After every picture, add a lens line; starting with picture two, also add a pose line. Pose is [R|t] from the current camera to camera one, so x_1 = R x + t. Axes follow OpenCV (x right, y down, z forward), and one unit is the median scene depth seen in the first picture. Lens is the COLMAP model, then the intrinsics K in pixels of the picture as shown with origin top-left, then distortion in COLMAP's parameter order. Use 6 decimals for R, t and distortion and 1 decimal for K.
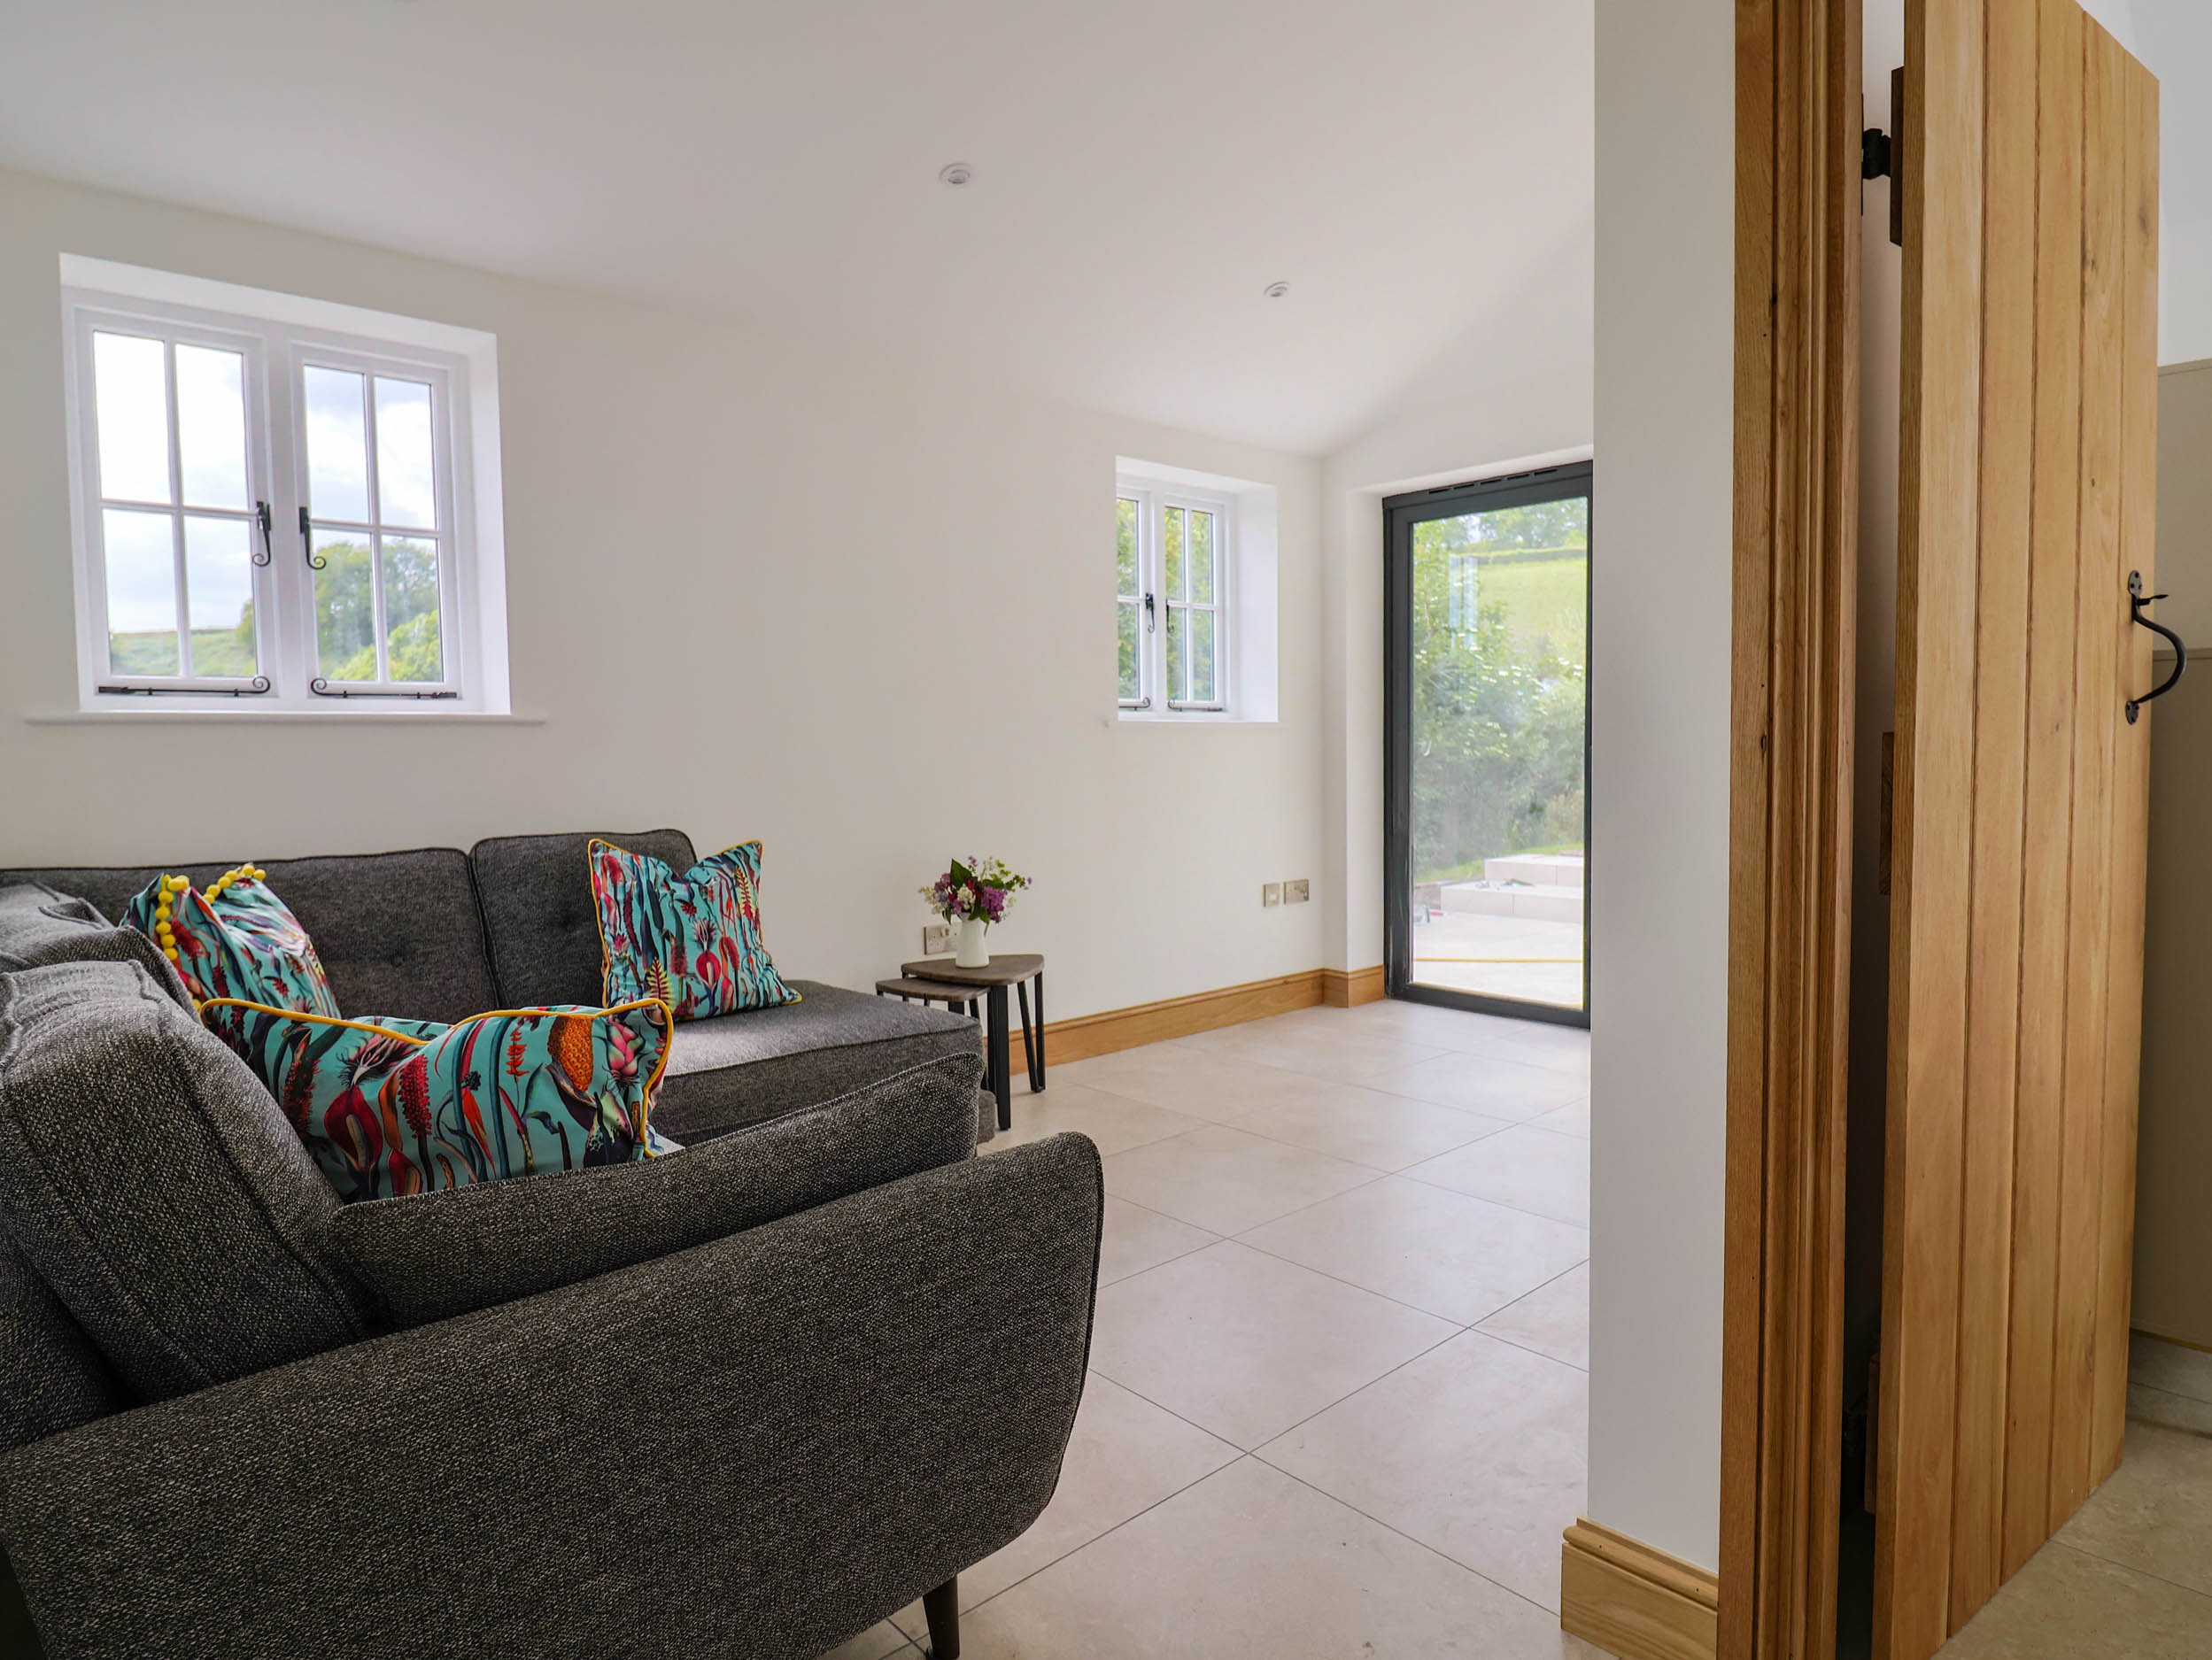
lens RADIAL K [[1282.5, 0, 1135.5], [0, 1282.5, 808.0], [0, 0, 1]] dist [0.004661, -0.015567]
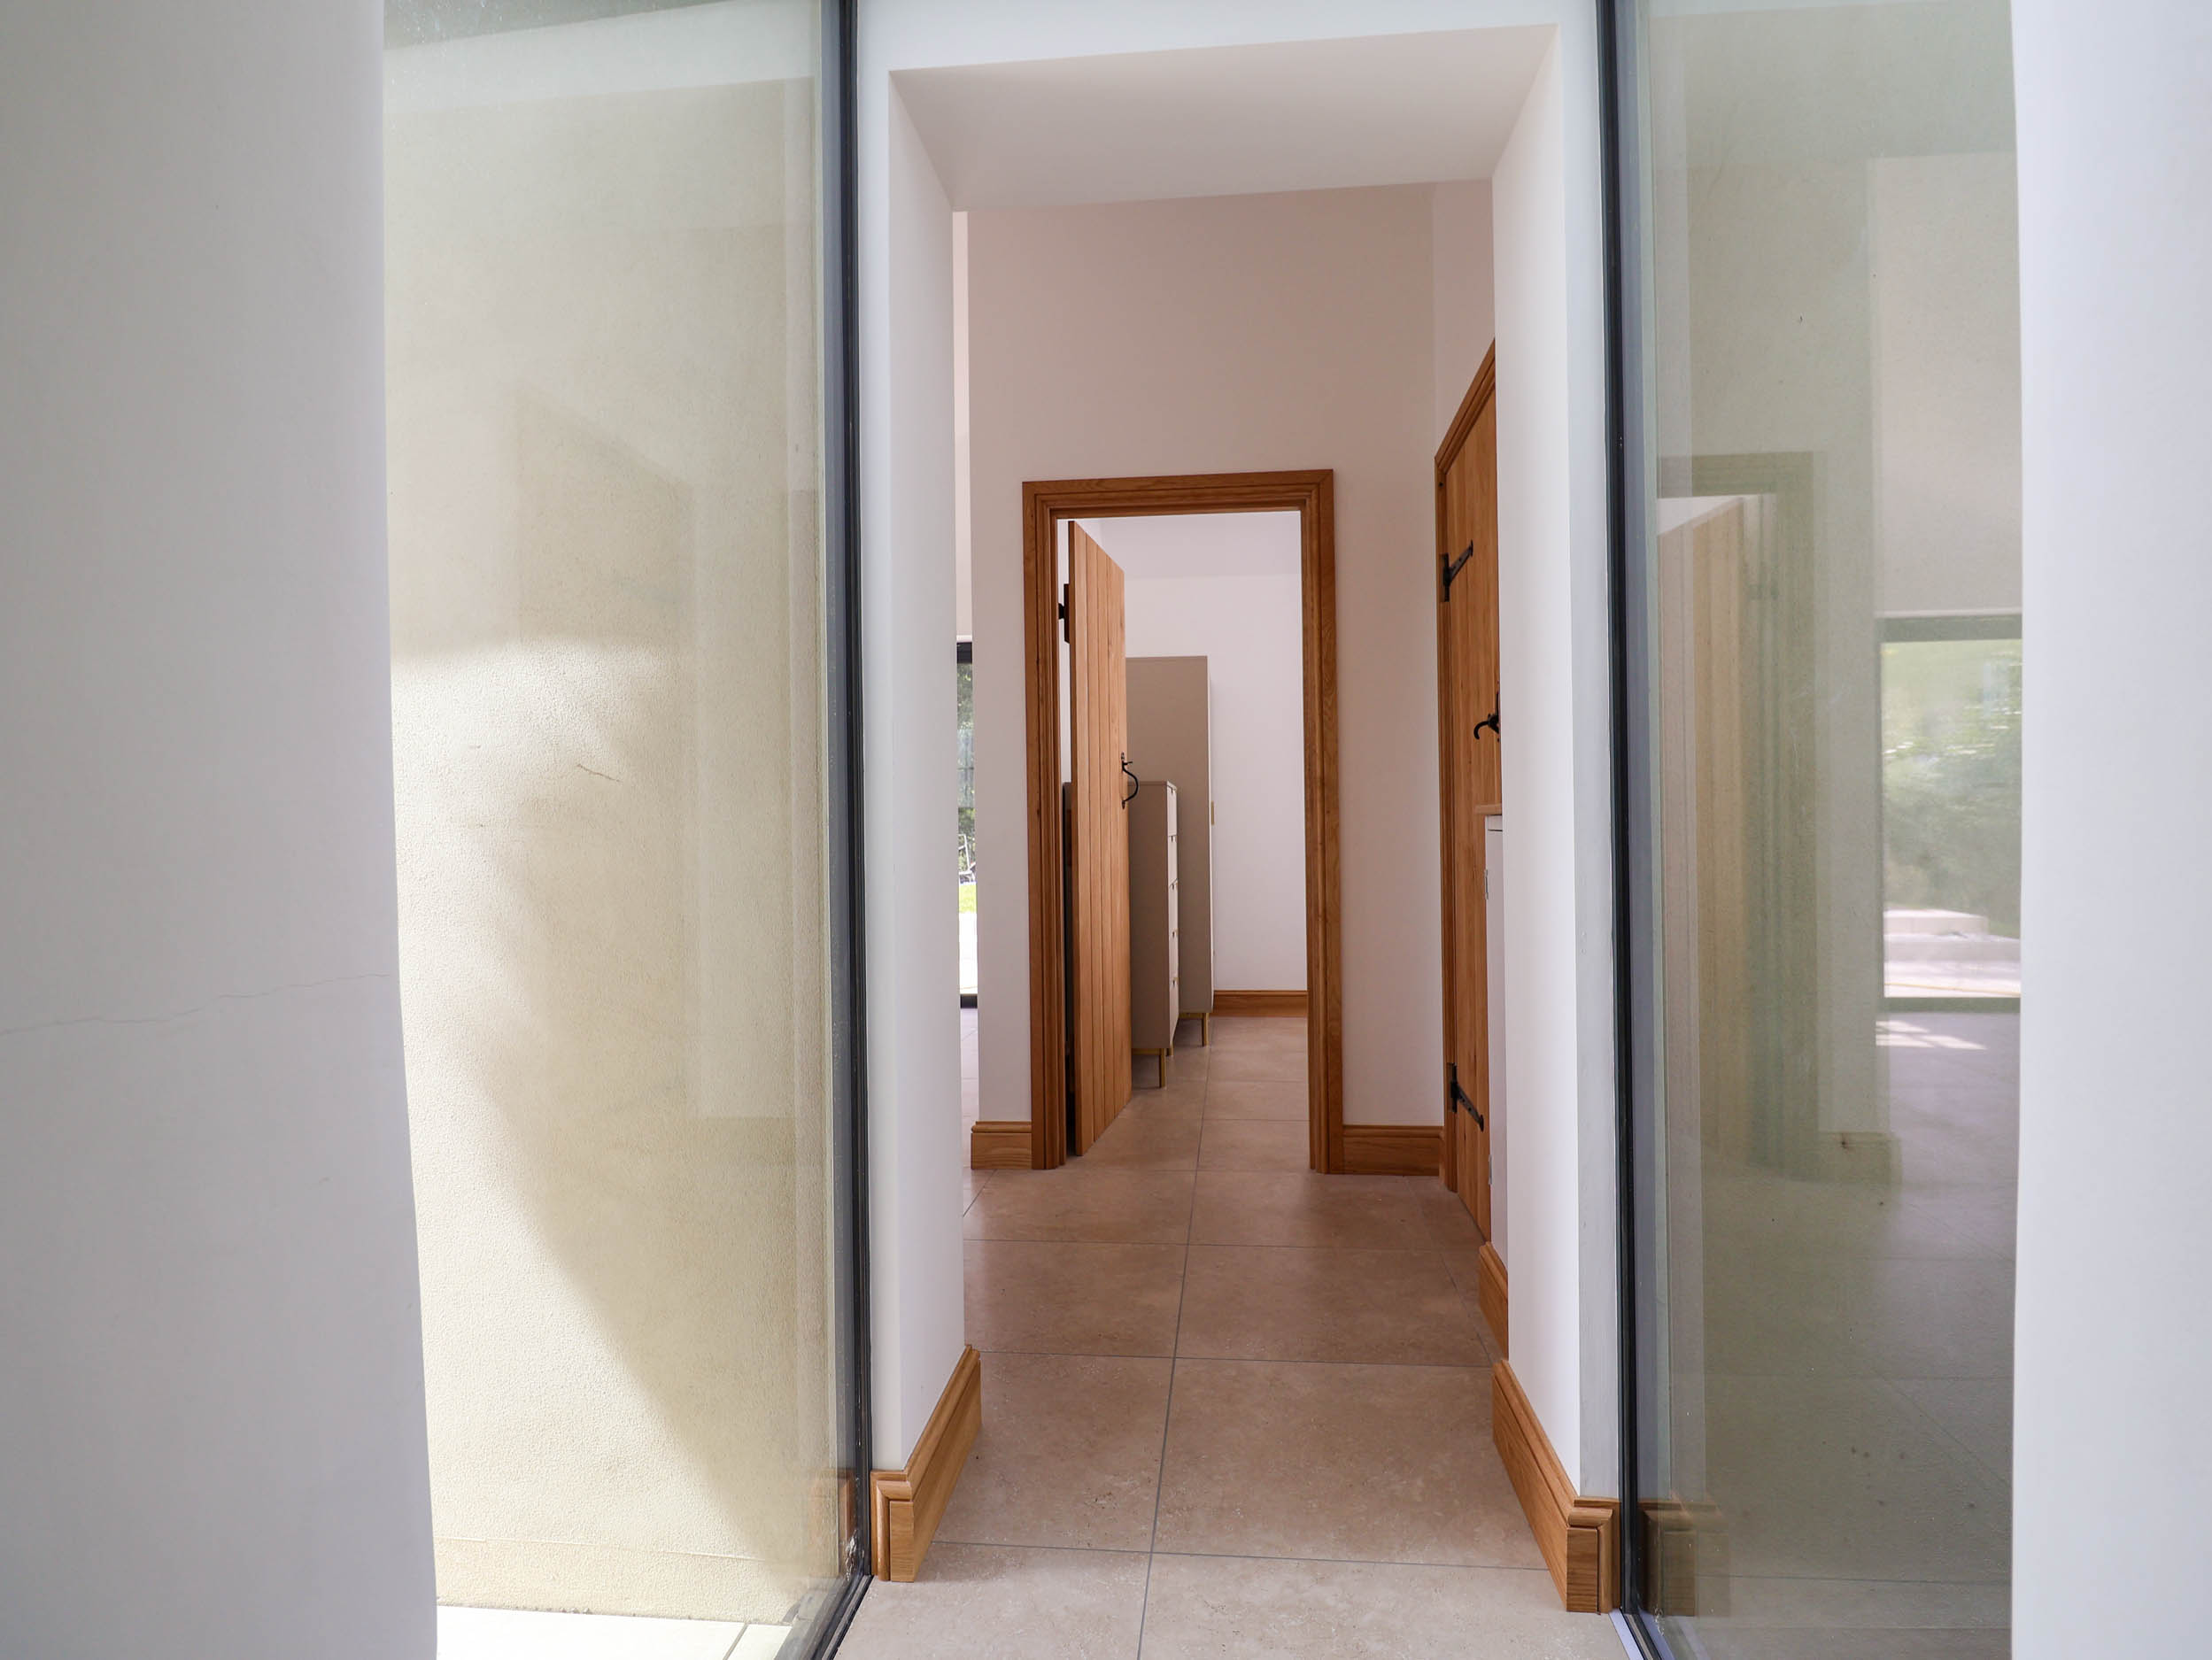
lens RADIAL K [[1282.5, 0, 1102.0], [0, 1282.5, 833.1], [0, 0, 1]] dist [0.004661, -0.015567]
pose [[0.757984, -0.001087, 0.652273, -1.088011], [0.040798, 0.998120, -0.045748, 0.113762], [-0.650997, 0.061287, 0.756603, -1.076149]]
